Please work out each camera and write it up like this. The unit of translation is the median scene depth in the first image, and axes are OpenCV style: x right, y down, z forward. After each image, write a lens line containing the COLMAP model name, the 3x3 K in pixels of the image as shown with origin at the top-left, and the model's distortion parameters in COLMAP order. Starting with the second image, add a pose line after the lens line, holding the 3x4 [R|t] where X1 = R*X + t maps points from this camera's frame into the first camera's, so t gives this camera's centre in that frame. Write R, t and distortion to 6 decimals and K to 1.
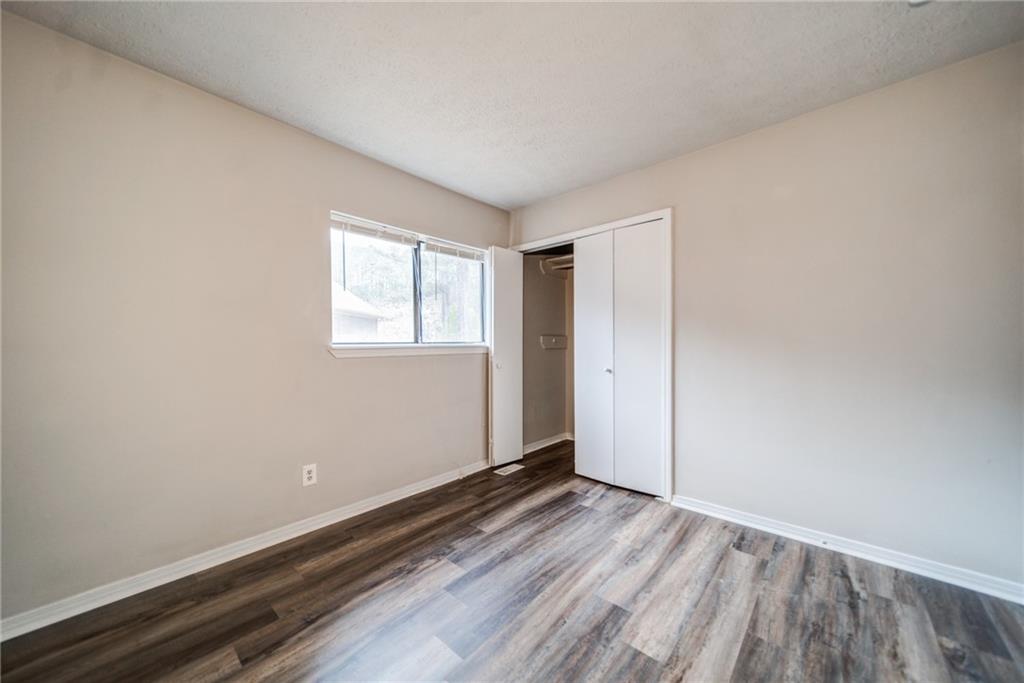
lens RADIAL K [[366.1, 0, 513.3], [0, 366.1, 346.5], [0, 0, 1]] dist [0.002611, 0.000126]
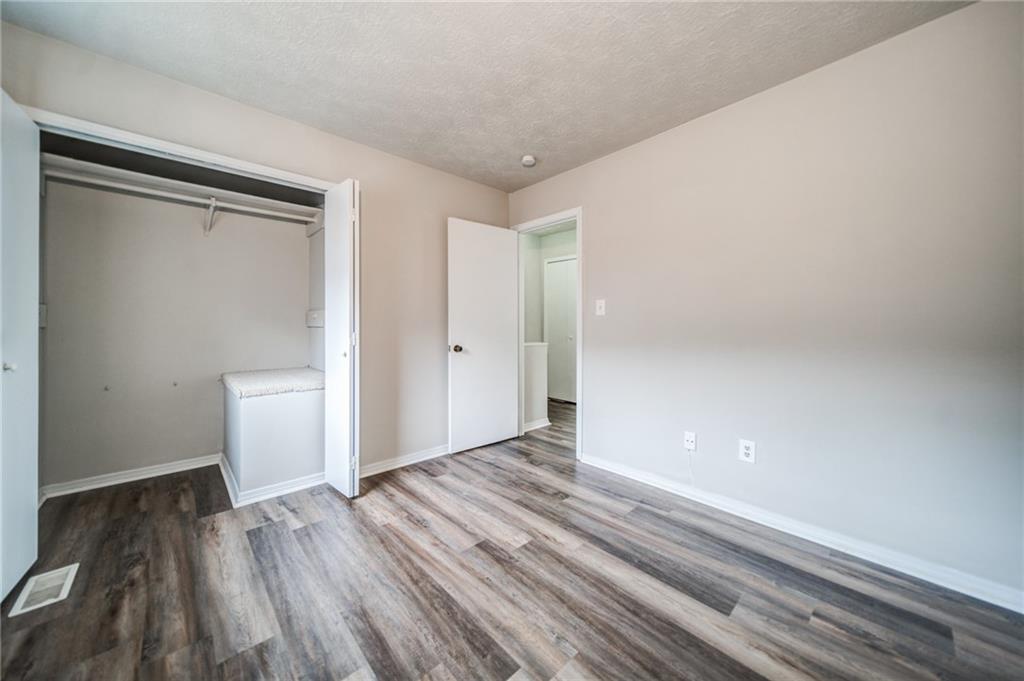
lens RADIAL K [[366.1, 0, 498.4], [0, 366.1, 321.5], [0, 0, 1]] dist [0.002611, 0.000126]
pose [[0.107240, 0.011349, 0.994168, -0.831269], [0.000844, 0.999933, -0.011506, 0.005993], [-0.994233, 0.002073, 0.107223, 0.754012]]
